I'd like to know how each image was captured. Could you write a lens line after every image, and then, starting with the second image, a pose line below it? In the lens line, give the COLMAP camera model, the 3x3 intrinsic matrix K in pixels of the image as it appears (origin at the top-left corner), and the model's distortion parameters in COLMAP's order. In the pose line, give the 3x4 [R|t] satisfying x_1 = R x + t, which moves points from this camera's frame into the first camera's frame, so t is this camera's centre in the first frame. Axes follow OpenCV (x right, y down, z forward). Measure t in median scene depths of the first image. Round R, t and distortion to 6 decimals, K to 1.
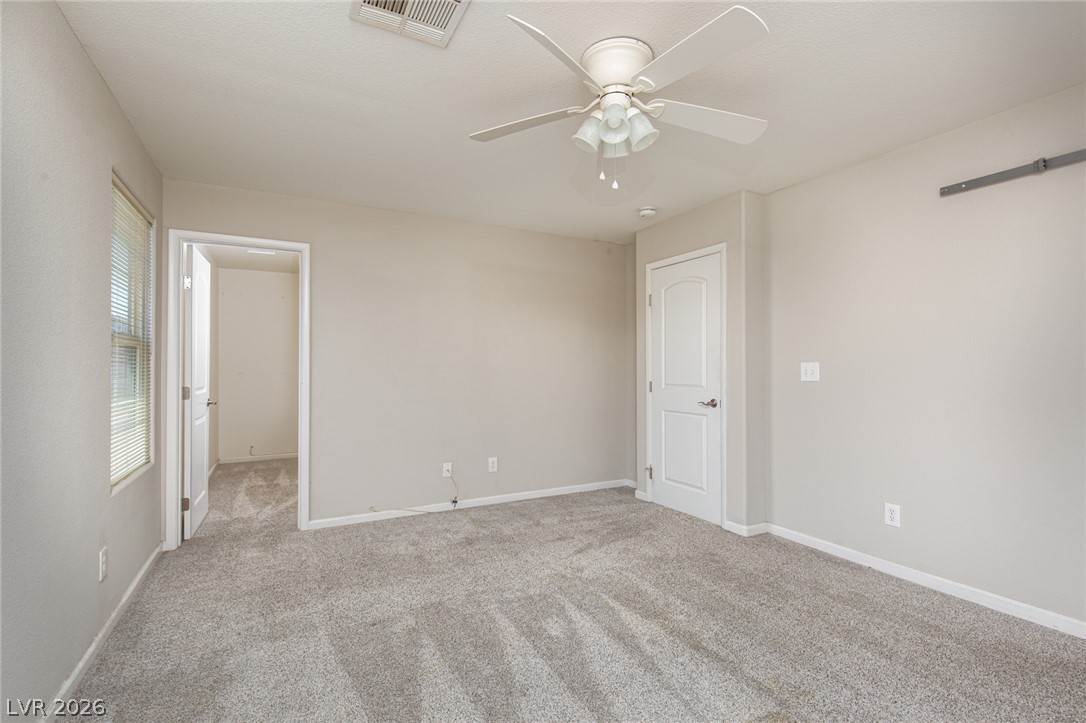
lens RADIAL K [[495.8, 0, 537.9], [0, 495.8, 356.1], [0, 0, 1]] dist [0.009784, -0.001574]
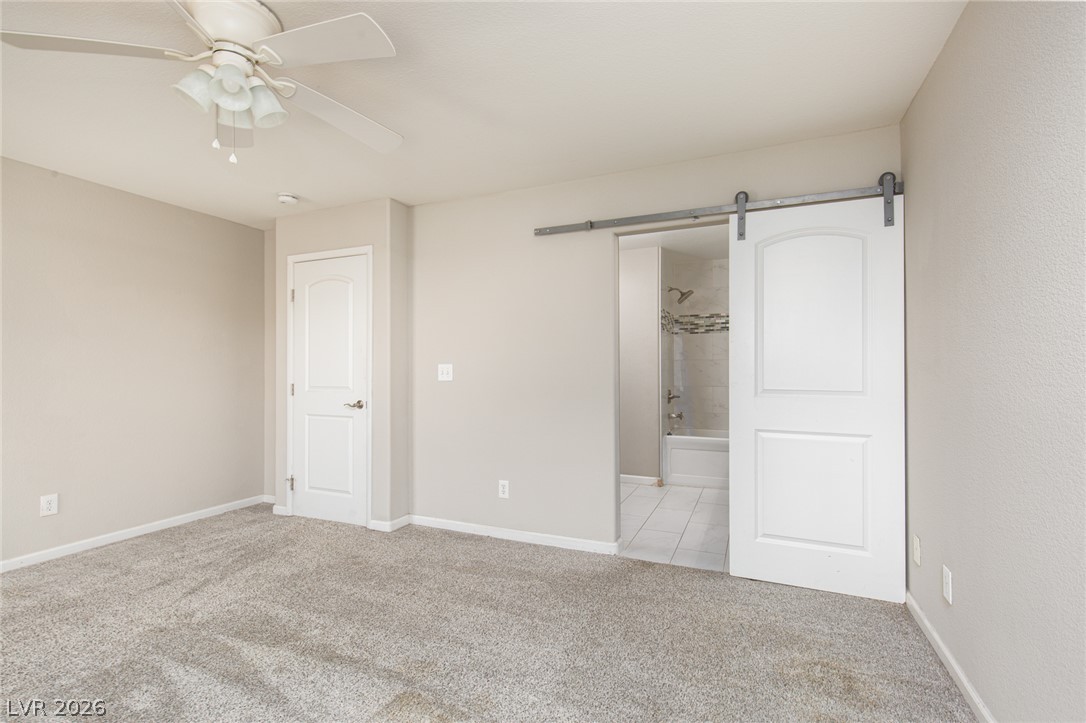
lens RADIAL K [[495.8, 0, 539.2], [0, 495.8, 355.4], [0, 0, 1]] dist [0.009784, -0.001574]
pose [[0.784796, 0.015411, 0.619562, 0.022779], [-0.012935, 0.999880, -0.008486, -0.000192], [-0.619619, -0.001354, 0.784902, -0.008132]]
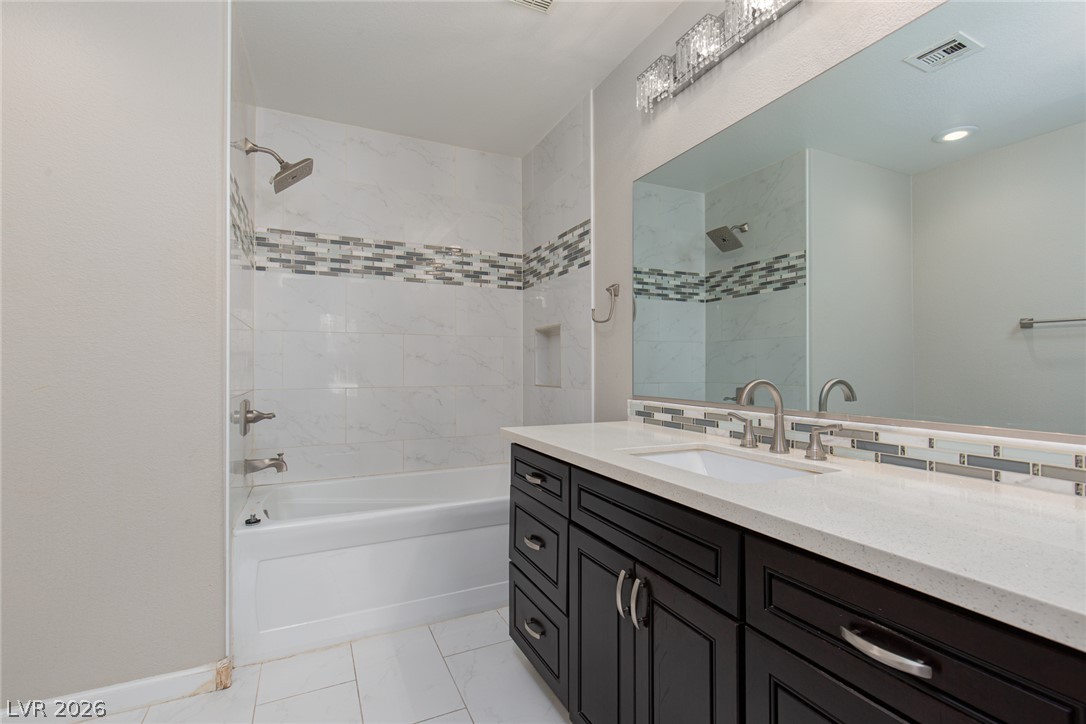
lens RADIAL K [[495.8, 0, 548.4], [0, 495.8, 365.8], [0, 0, 1]] dist [0.009784, -0.001574]
pose [[0.035088, 0.007935, 0.999353, 0.585914], [-0.017684, 0.999817, -0.007318, 0.037347], [-0.999228, -0.017416, 0.035222, 0.465871]]
